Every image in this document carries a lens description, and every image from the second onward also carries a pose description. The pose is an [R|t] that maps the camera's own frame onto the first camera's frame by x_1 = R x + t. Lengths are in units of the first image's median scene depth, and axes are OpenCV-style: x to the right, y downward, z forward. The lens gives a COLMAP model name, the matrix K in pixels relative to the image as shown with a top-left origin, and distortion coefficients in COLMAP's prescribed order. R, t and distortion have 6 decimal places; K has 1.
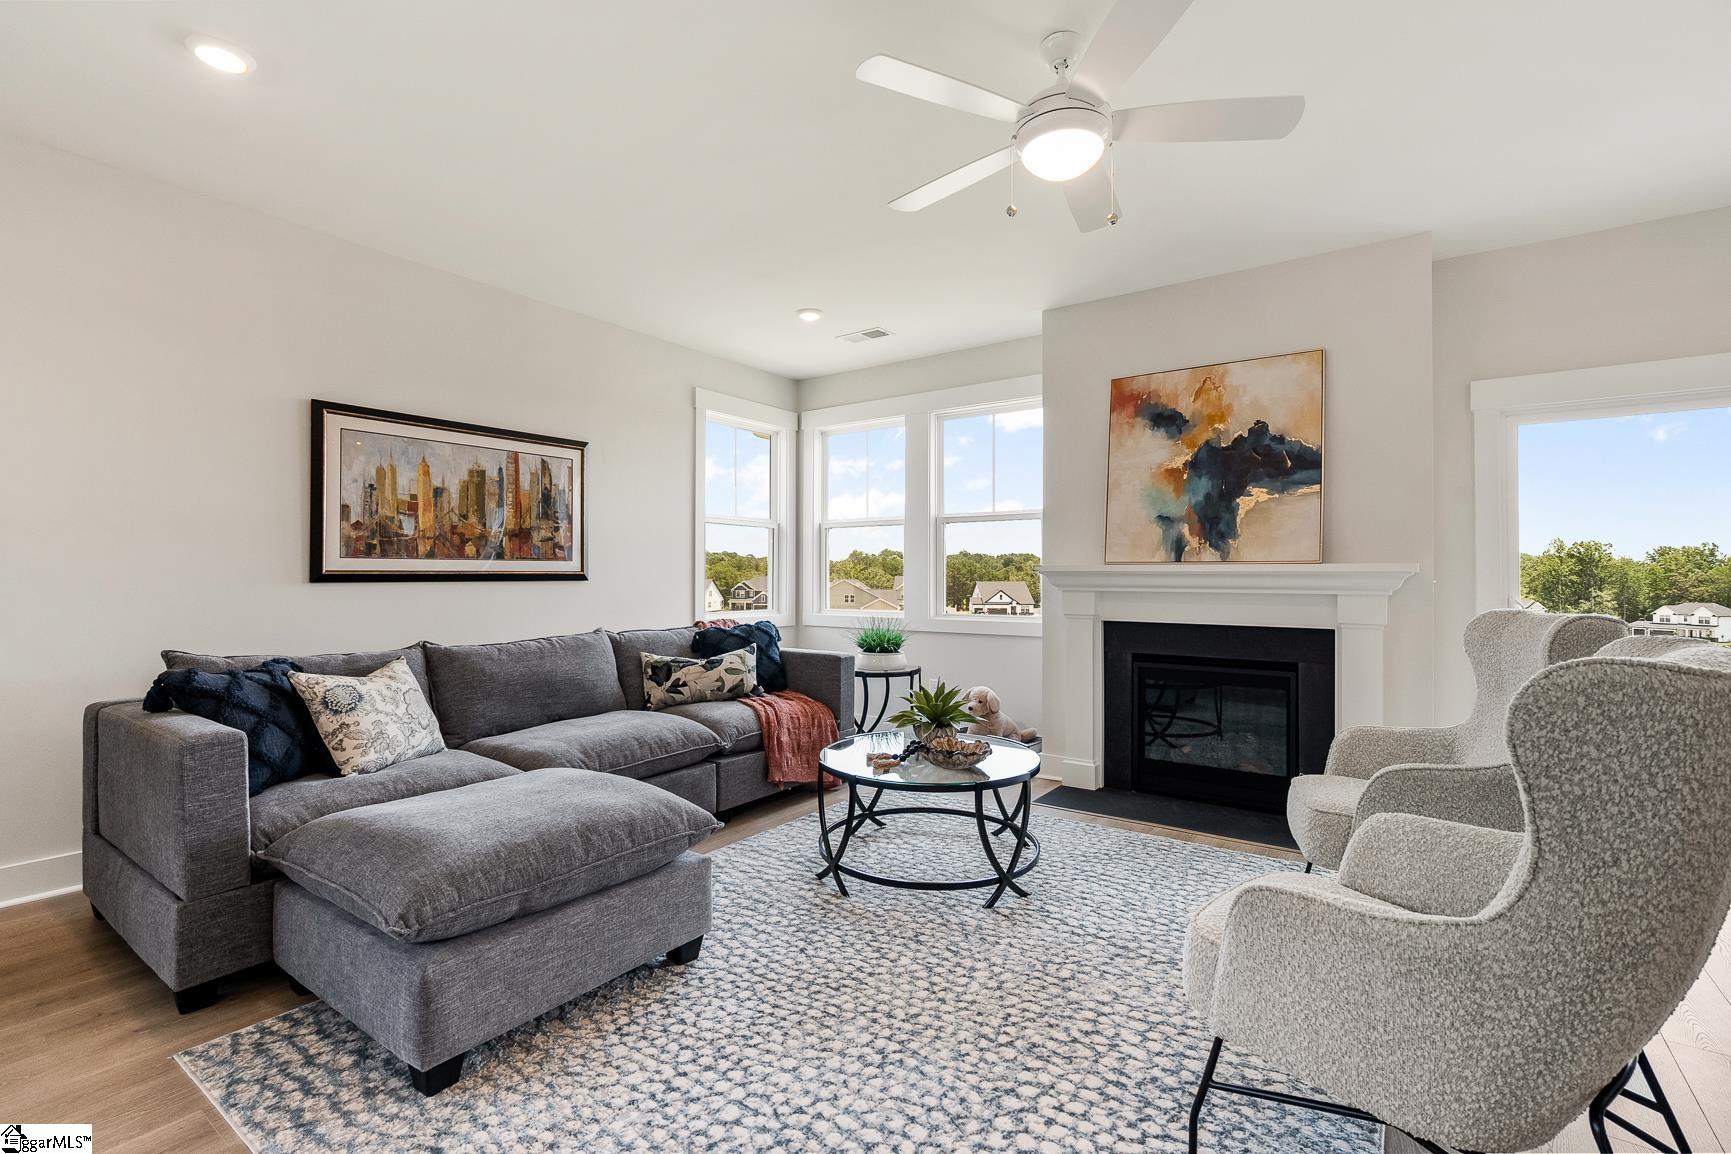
lens RADIAL K [[782.7, 0, 863.4], [0, 782.7, 576.3], [0, 0, 1]] dist [-0.002320, 0.000360]
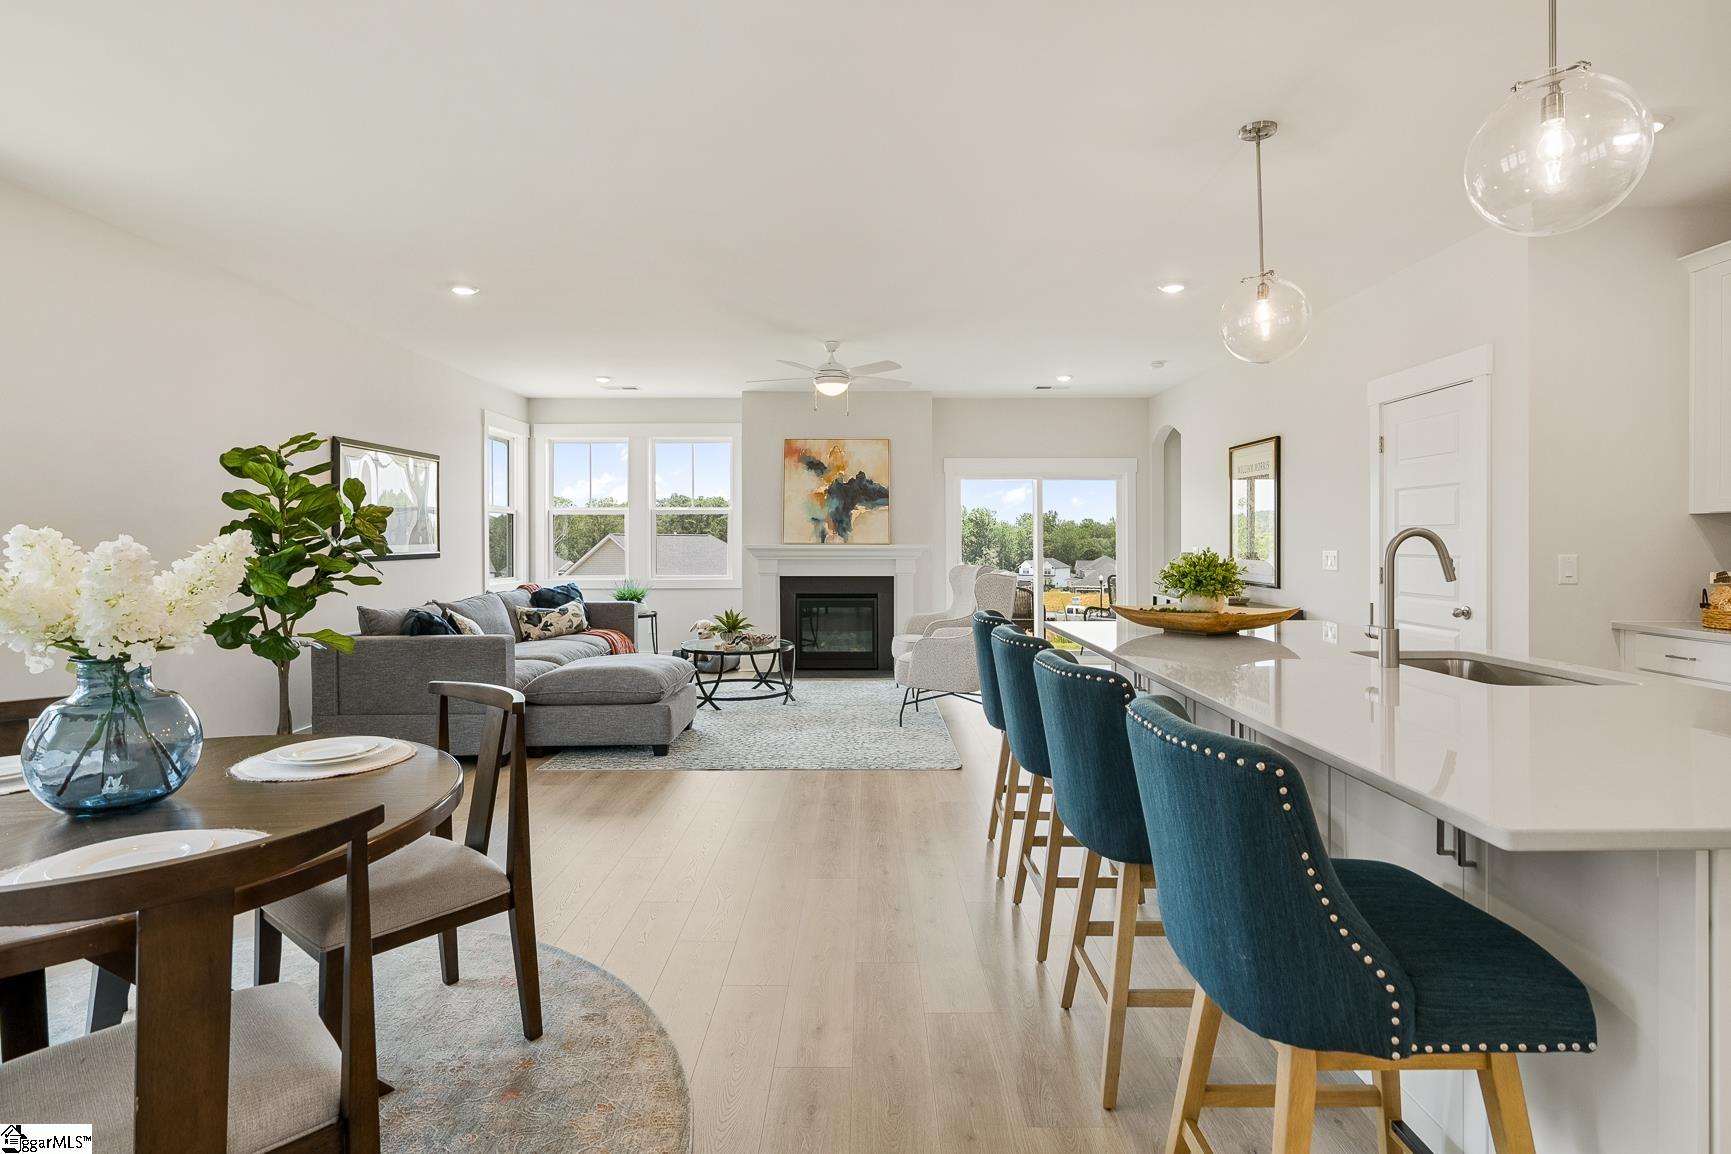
lens RADIAL K [[893.3, 0, 866.0], [0, 893.3, 567.2], [0, 0, 1]] dist [0.000321, 0.000055]
pose [[0.814186, -0.022457, 0.580170, -0.739588], [0.003700, 0.999432, 0.033493, -0.031506], [-0.580593, -0.025123, 0.813806, -0.784504]]
